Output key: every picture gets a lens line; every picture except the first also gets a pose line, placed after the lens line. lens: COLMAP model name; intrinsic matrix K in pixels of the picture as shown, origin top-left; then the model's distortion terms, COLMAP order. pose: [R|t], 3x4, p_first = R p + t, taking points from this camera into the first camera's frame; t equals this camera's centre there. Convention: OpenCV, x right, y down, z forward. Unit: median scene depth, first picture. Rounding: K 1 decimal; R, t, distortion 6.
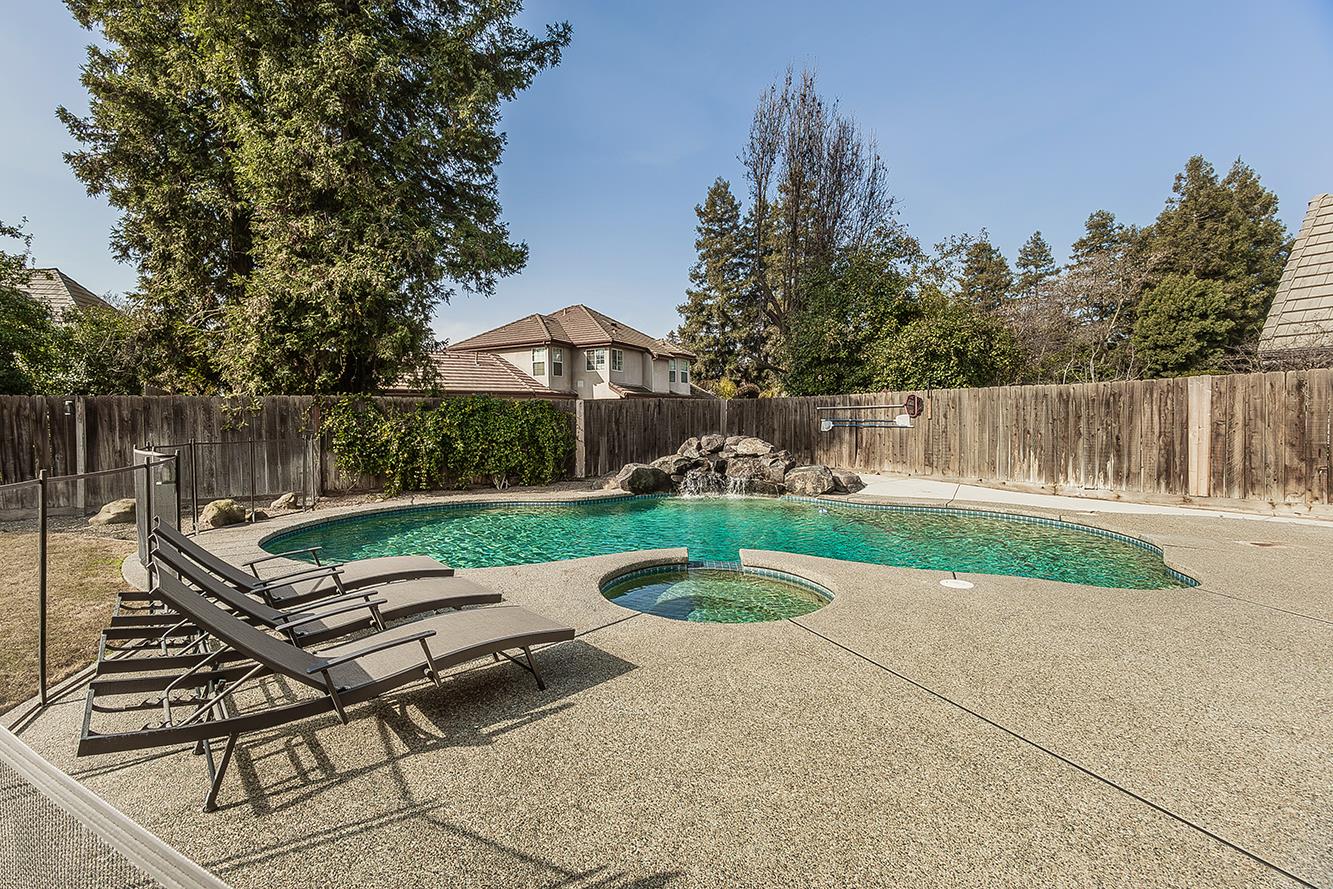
lens RADIAL K [[595.3, 0, 661.8], [0, 595.3, 437.0], [0, 0, 1]] dist [-0.015110, 0.000932]
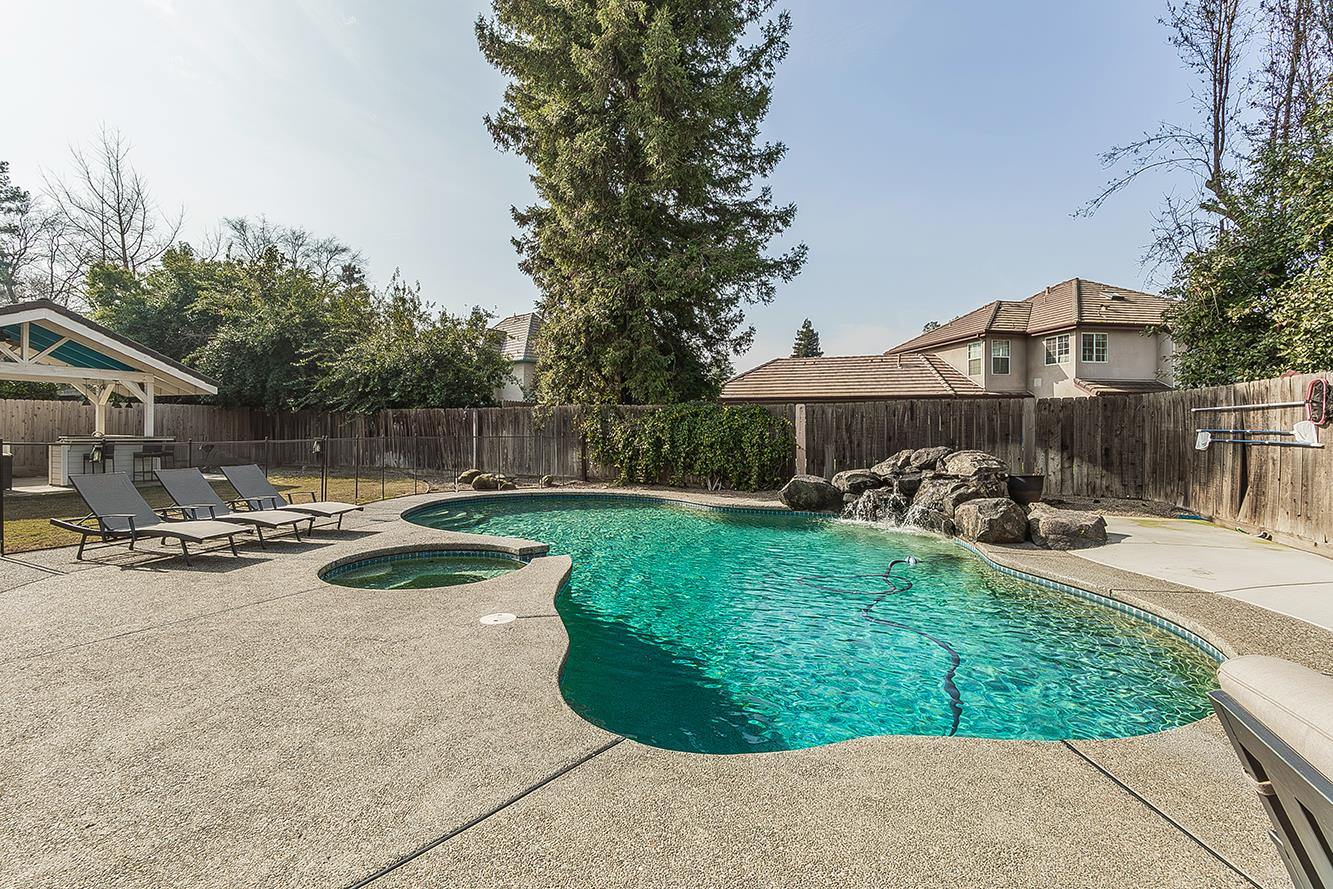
lens RADIAL K [[595.3, 0, 660.5], [0, 595.3, 436.7], [0, 0, 1]] dist [-0.015110, 0.000932]
pose [[0.581500, 0.024034, -0.813191, 0.592781], [-0.031819, 0.999471, 0.006786, -0.012883], [0.812924, 0.021929, 0.581957, 0.345861]]
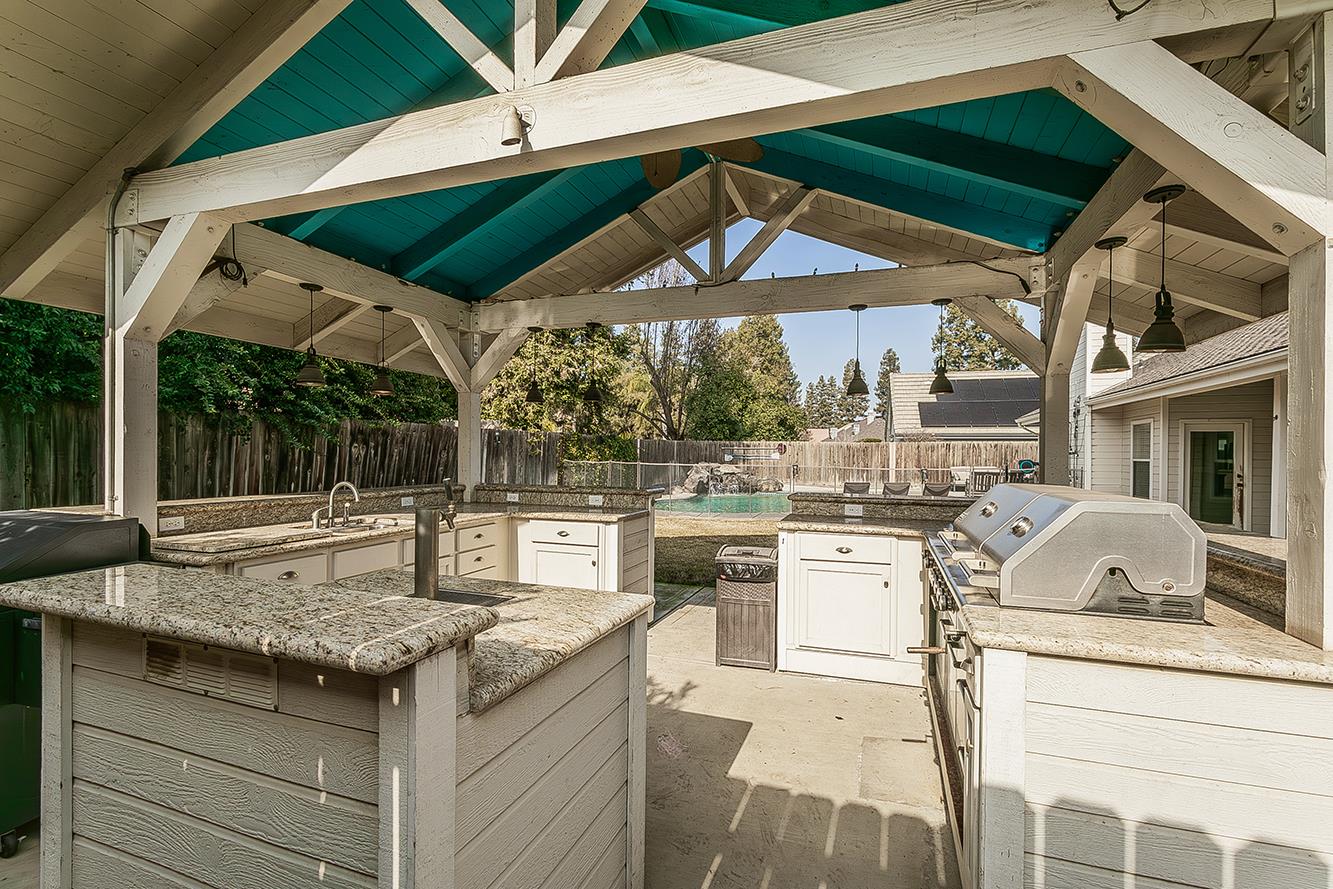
lens RADIAL K [[595.3, 0, 672.4], [0, 595.3, 448.7], [0, 0, 1]] dist [-0.015110, 0.000932]
pose [[0.735499, 0.021950, 0.677171, -1.359379], [-0.002648, 0.999561, -0.029524, 0.009350], [-0.677521, 0.019922, 0.735234, -0.278542]]
